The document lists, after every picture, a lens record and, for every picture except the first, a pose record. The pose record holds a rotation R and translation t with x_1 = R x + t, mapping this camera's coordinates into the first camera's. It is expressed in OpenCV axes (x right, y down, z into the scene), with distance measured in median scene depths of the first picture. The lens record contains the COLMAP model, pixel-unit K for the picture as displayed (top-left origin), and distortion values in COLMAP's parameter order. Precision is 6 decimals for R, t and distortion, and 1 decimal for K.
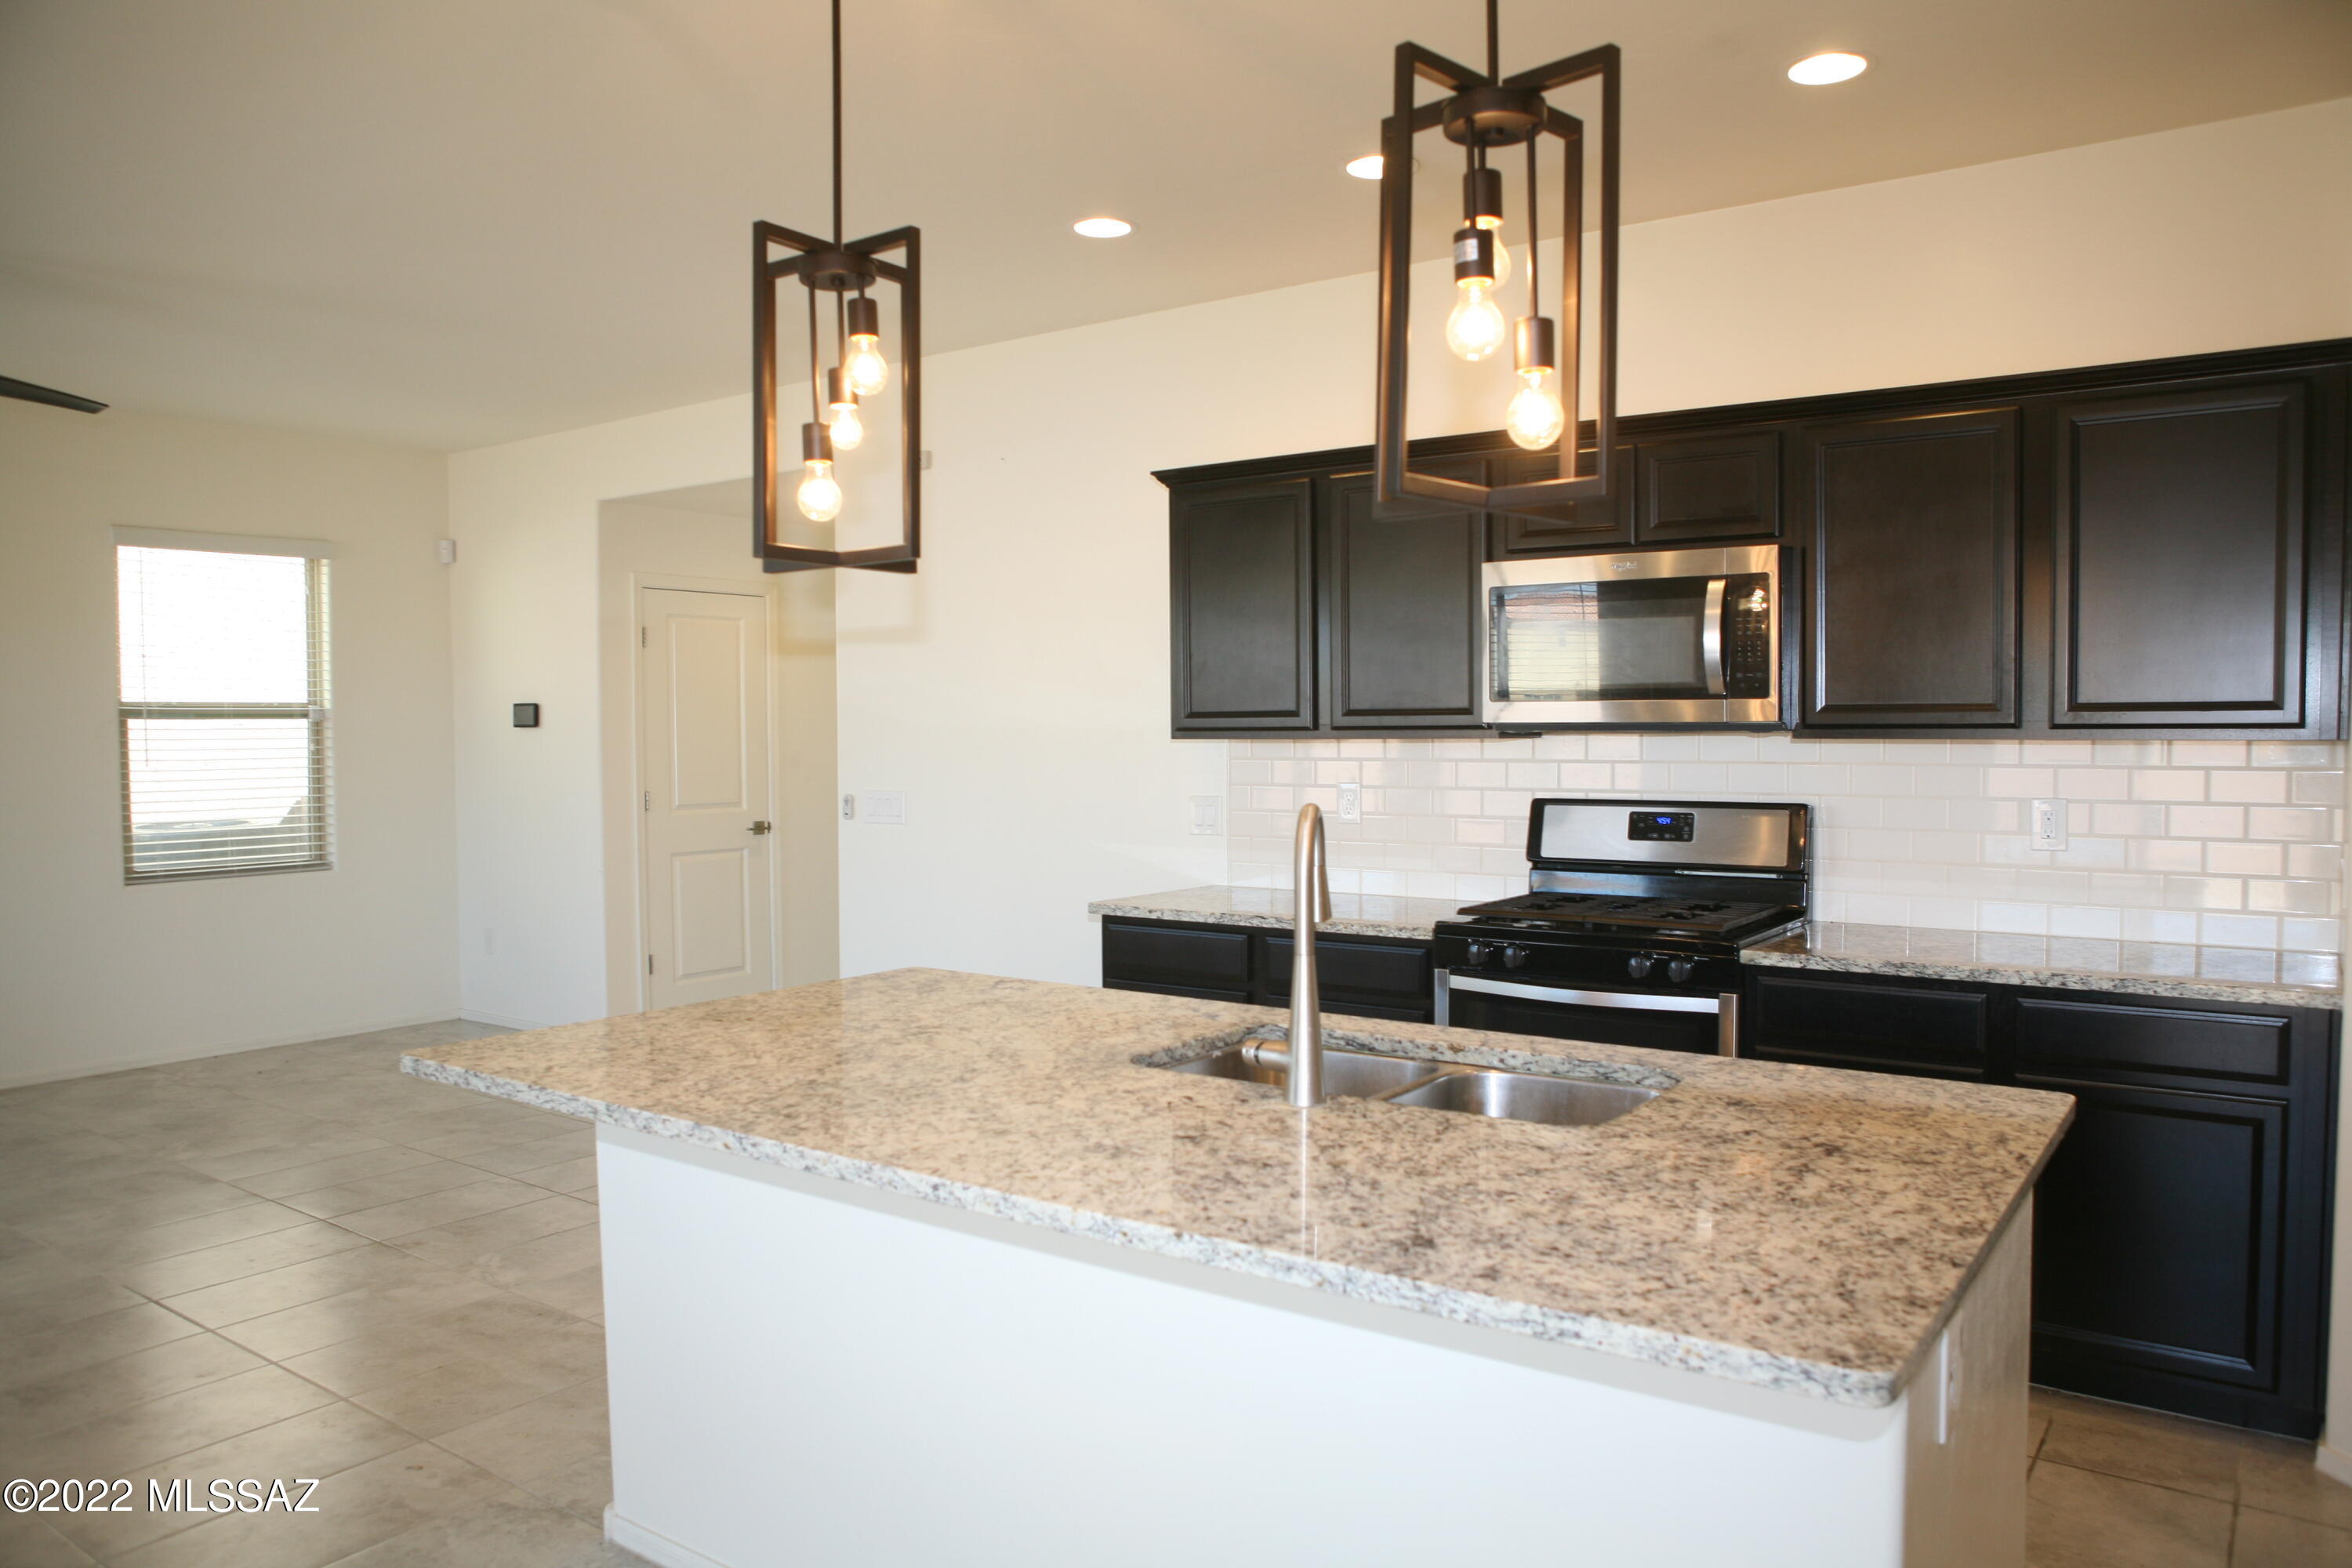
lens RADIAL K [[1609.7, 0, 1176.0], [0, 1609.7, 784.0], [0, 0, 1]] dist [-0.098495, -0.000021]
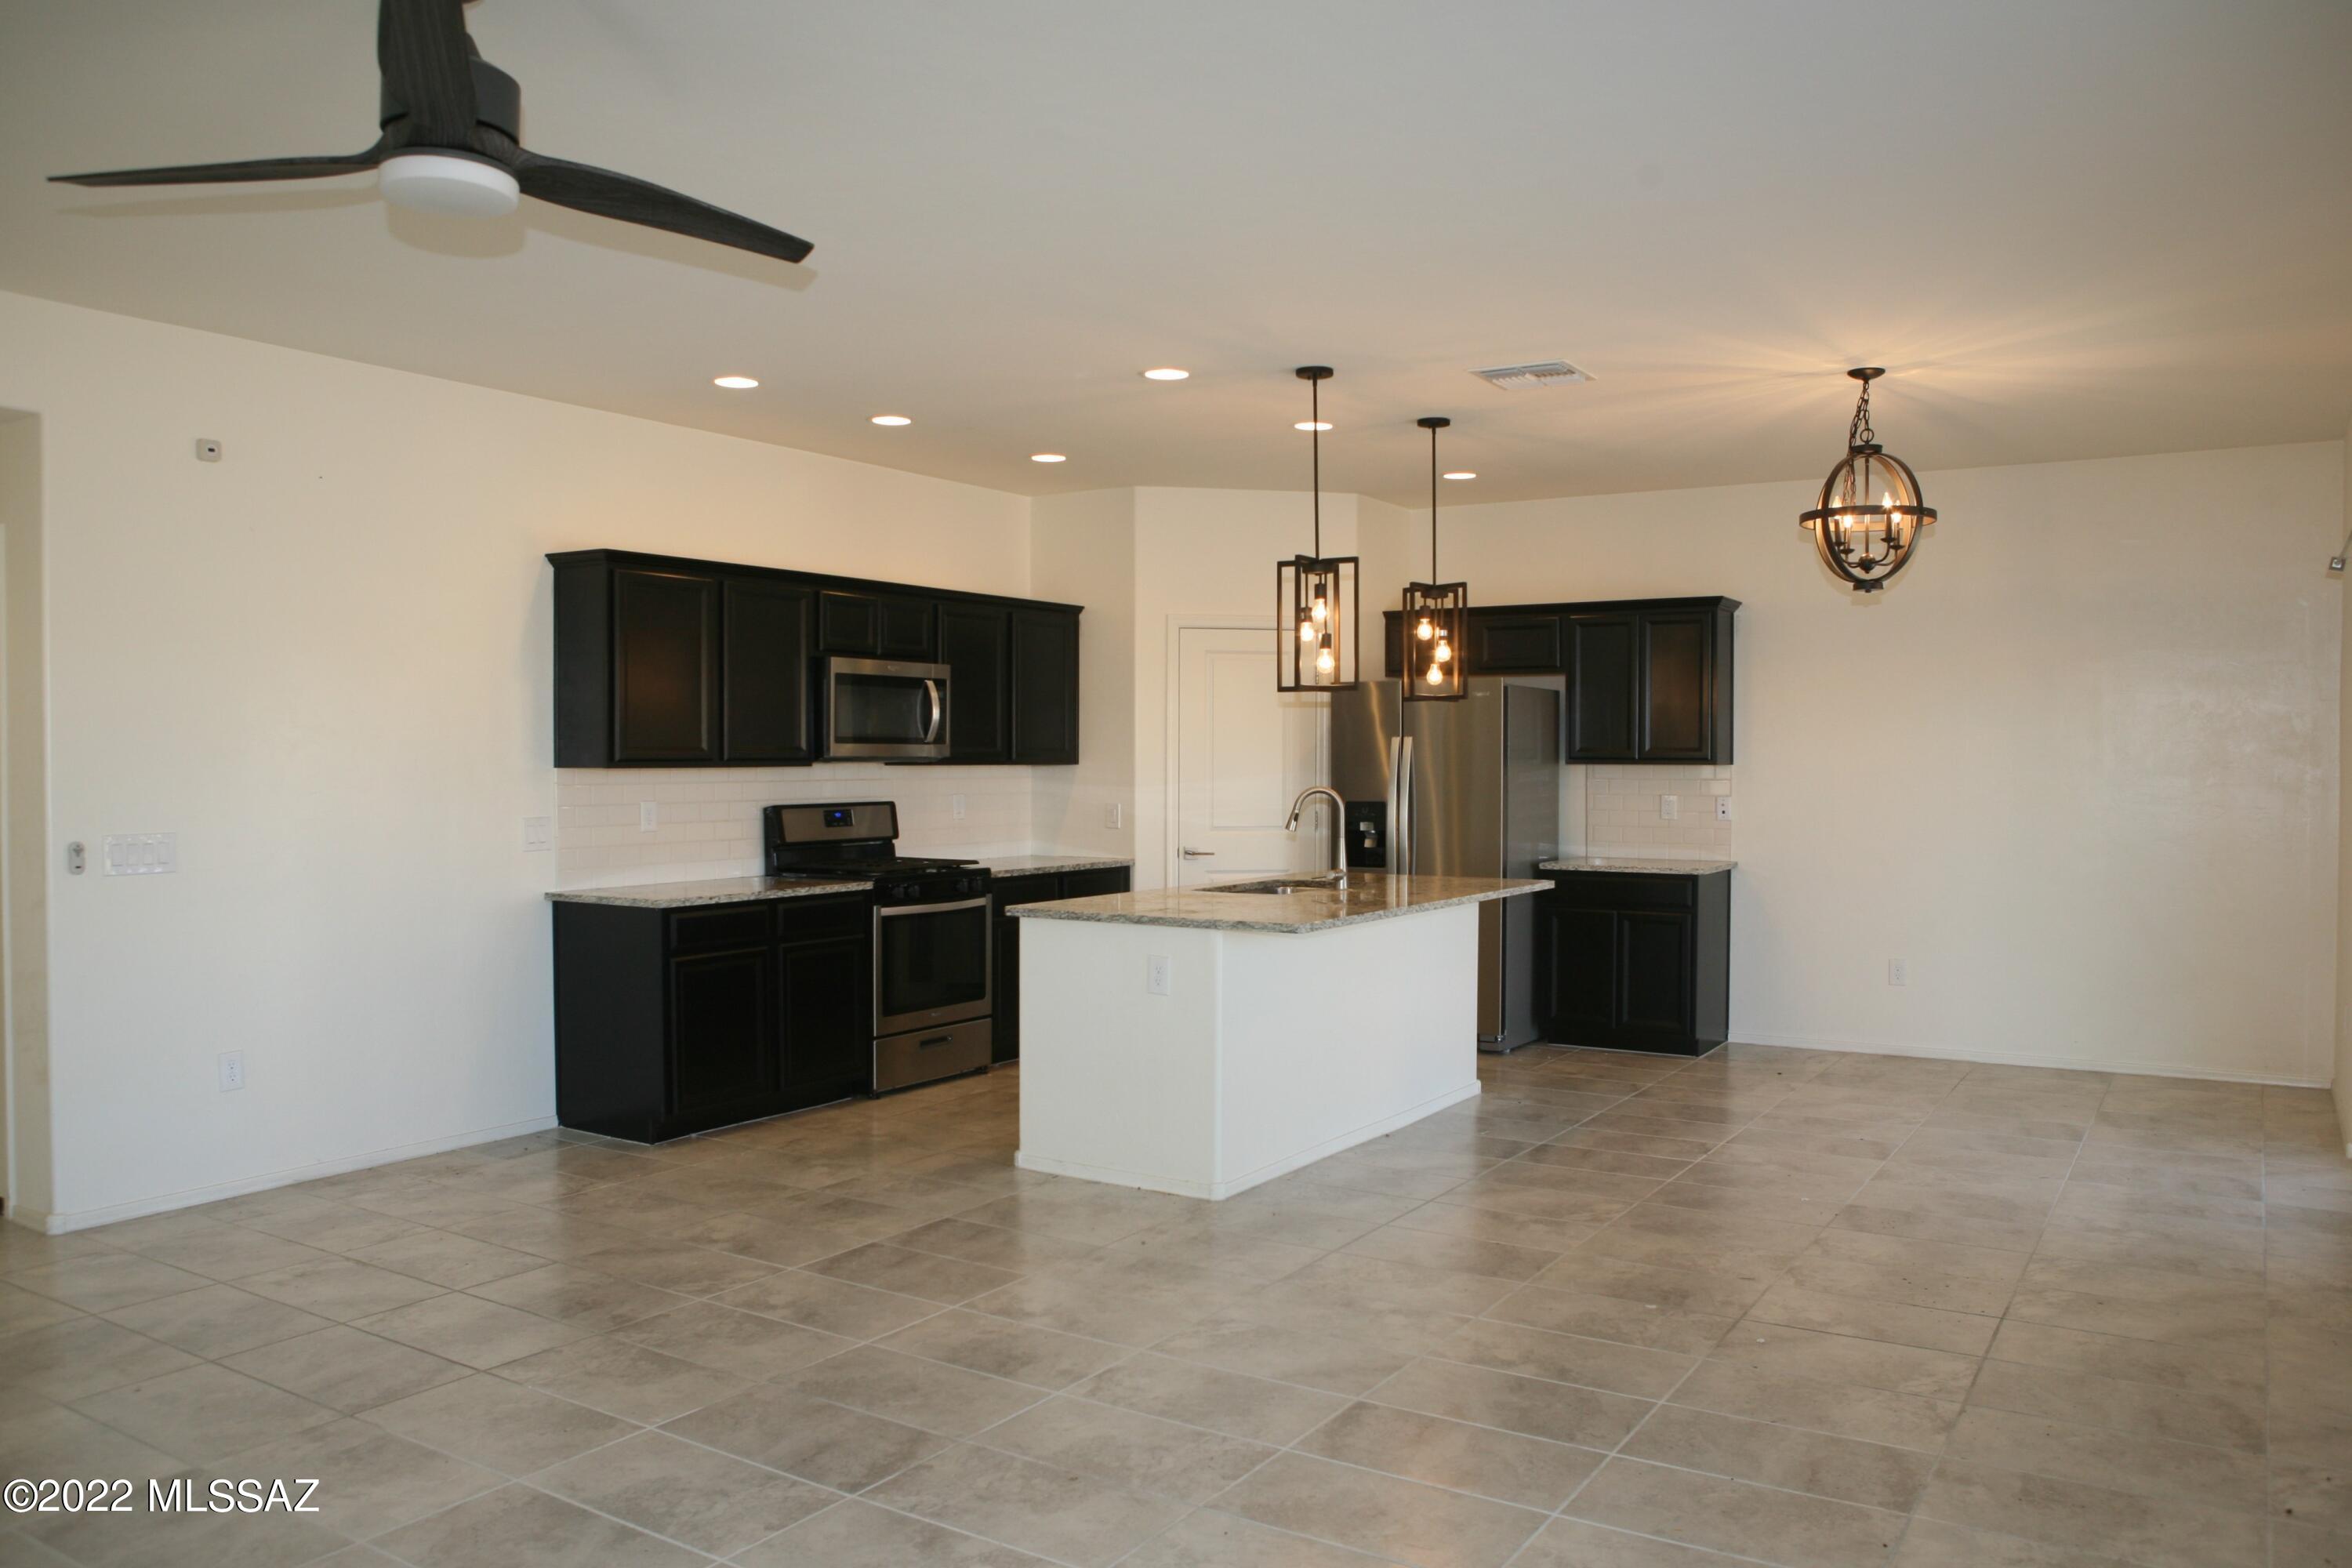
lens RADIAL K [[1676.1, 0, 1176.0], [0, 1676.1, 784.0], [0, 0, 1]] dist [-0.087343, 0.000710]
pose [[-0.054454, -0.011896, 0.998445, -1.514280], [0.027632, 0.999528, 0.013416, -0.024601], [-0.998134, 0.028320, -0.054100, 0.742652]]
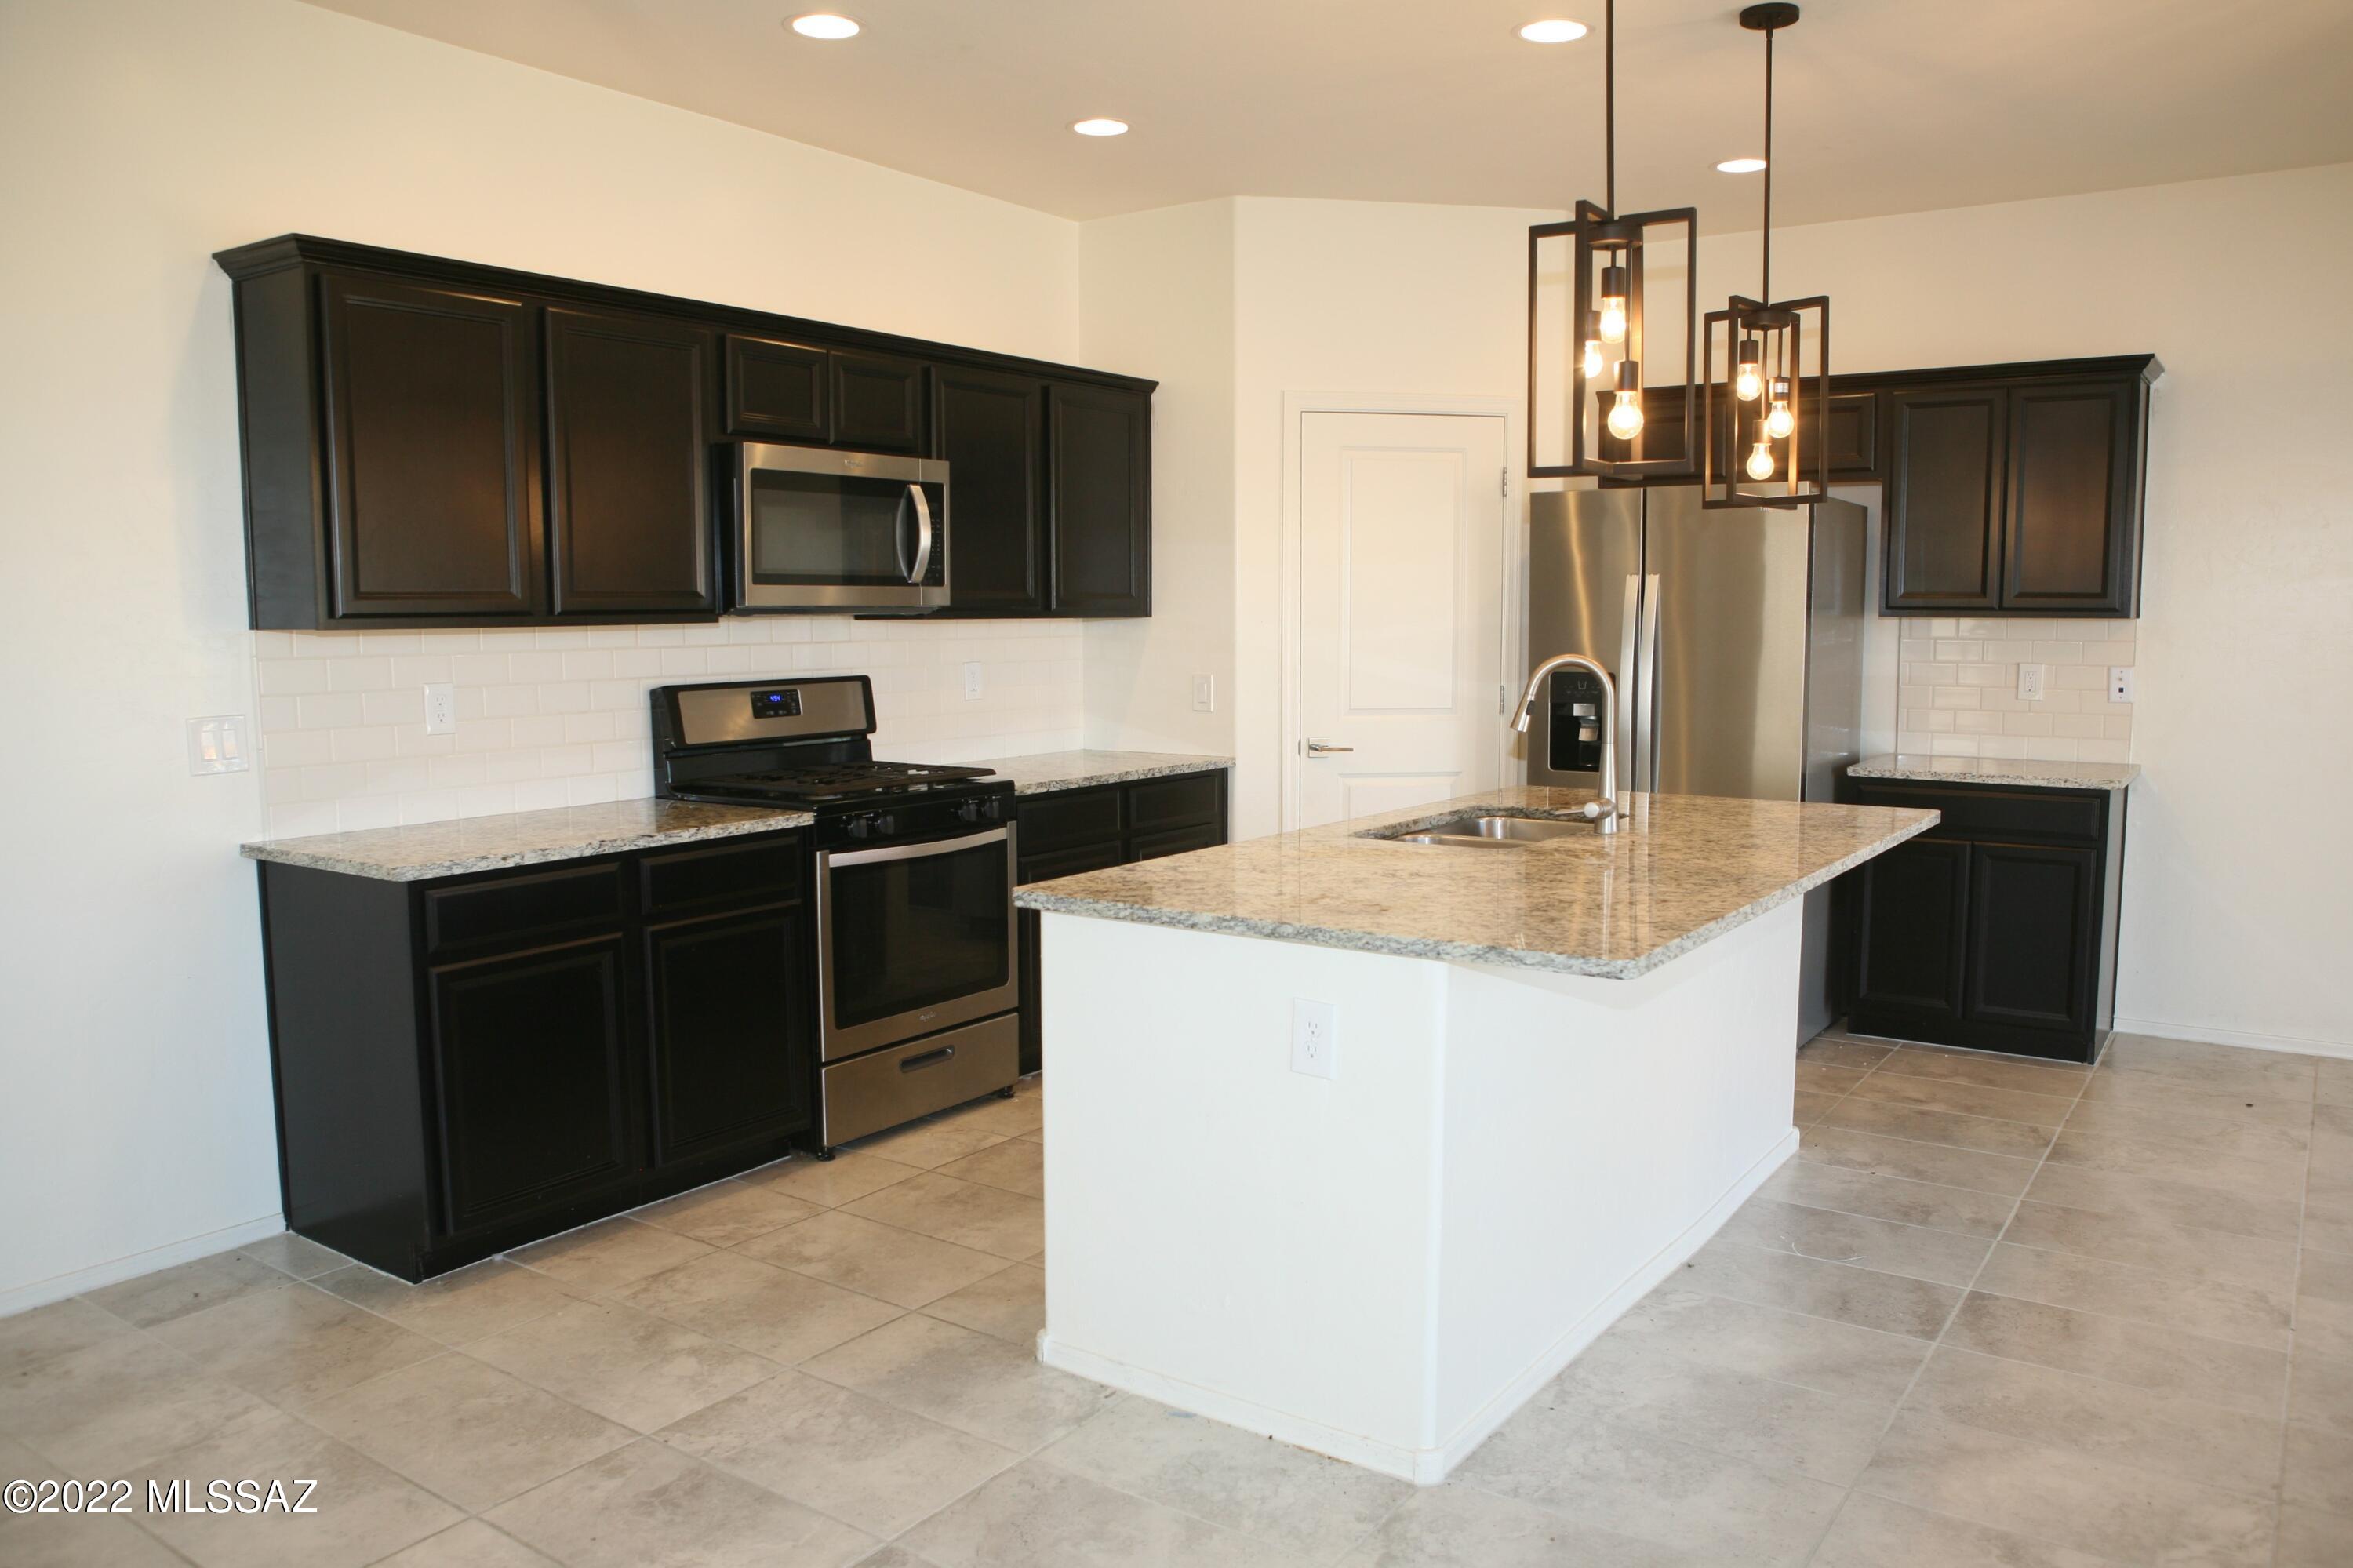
lens RADIAL K [[1676.9, 0, 1176.5], [0, 1676.9, 784.0], [0, 0, 1]] dist [-0.087343, 0.000710]
pose [[-0.011113, -0.098681, 0.995057, -0.846948], [0.031547, 0.994589, 0.098987, -0.023634], [-0.999440, 0.032491, -0.007940, 0.744801]]
